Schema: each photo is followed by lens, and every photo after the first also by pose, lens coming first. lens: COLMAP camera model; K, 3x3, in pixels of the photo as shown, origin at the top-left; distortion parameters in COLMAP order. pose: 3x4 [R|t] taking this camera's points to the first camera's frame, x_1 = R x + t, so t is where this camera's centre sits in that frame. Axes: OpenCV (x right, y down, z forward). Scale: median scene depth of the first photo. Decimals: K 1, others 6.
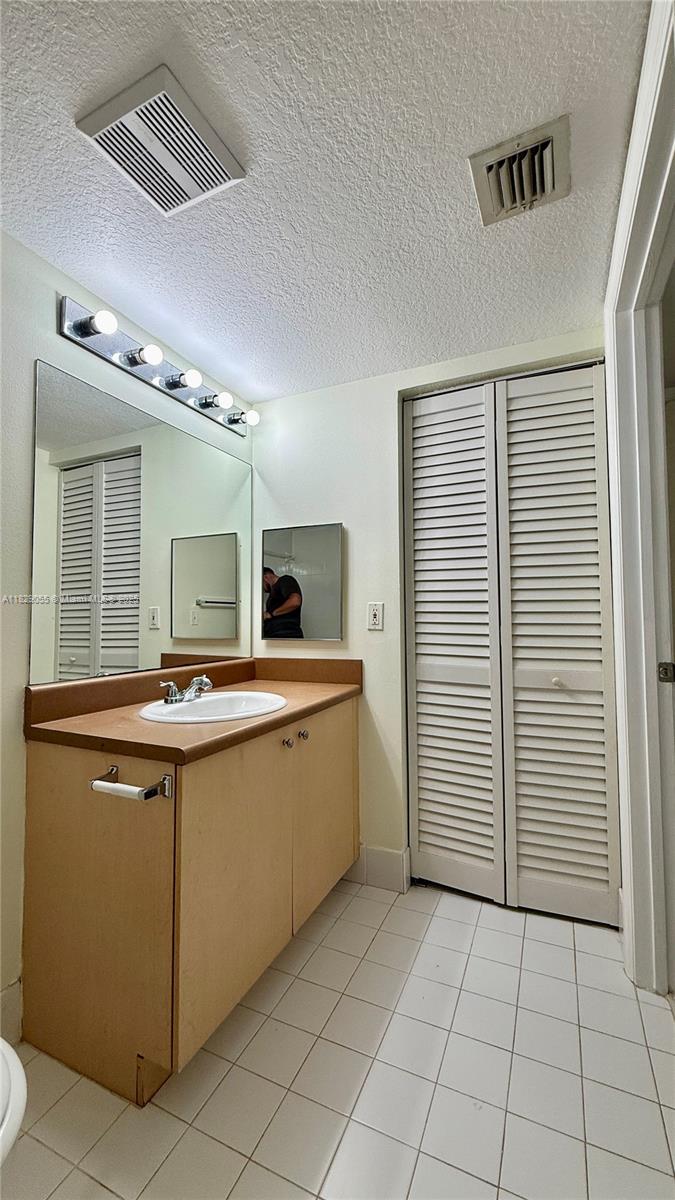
lens RADIAL K [[481.0, 0, 337.7], [0, 481.0, 597.2], [0, 0, 1]] dist [0.000466, 0.000242]
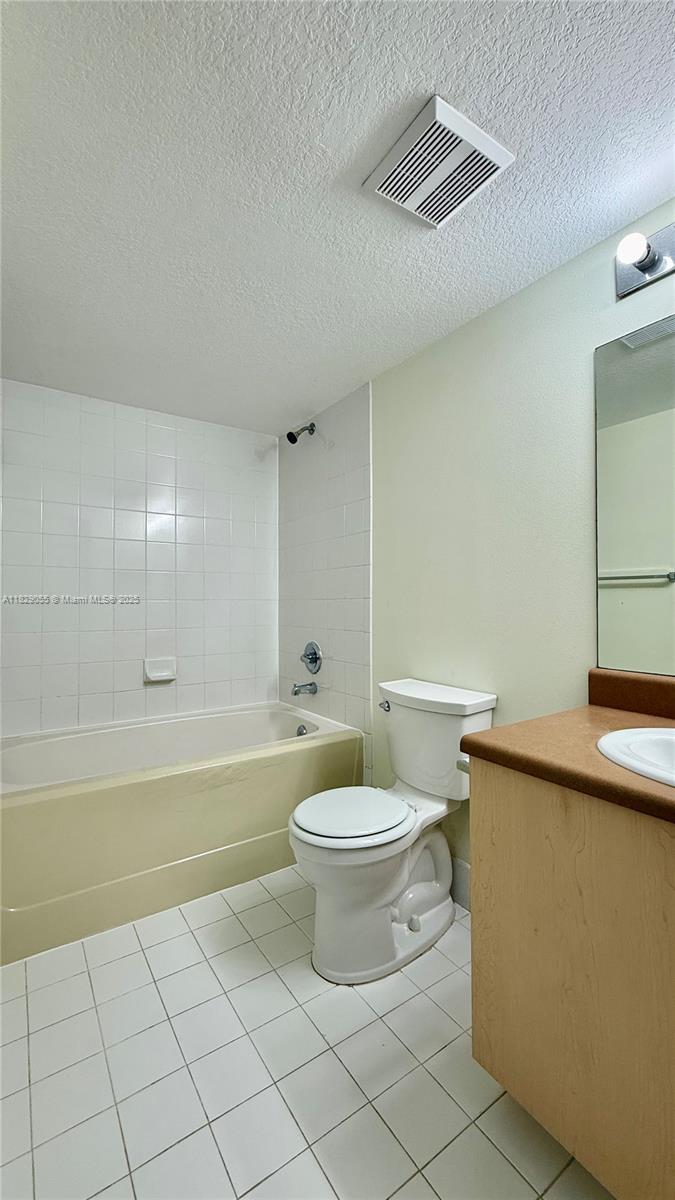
lens RADIAL K [[481.0, 0, 337.7], [0, 481.0, 597.2], [0, 0, 1]] dist [0.000466, 0.000242]
pose [[-0.515834, -0.004664, -0.856676, 0.623157], [0.041855, 0.998654, -0.030640, 0.044909], [0.855665, -0.051661, -0.514944, 1.217321]]
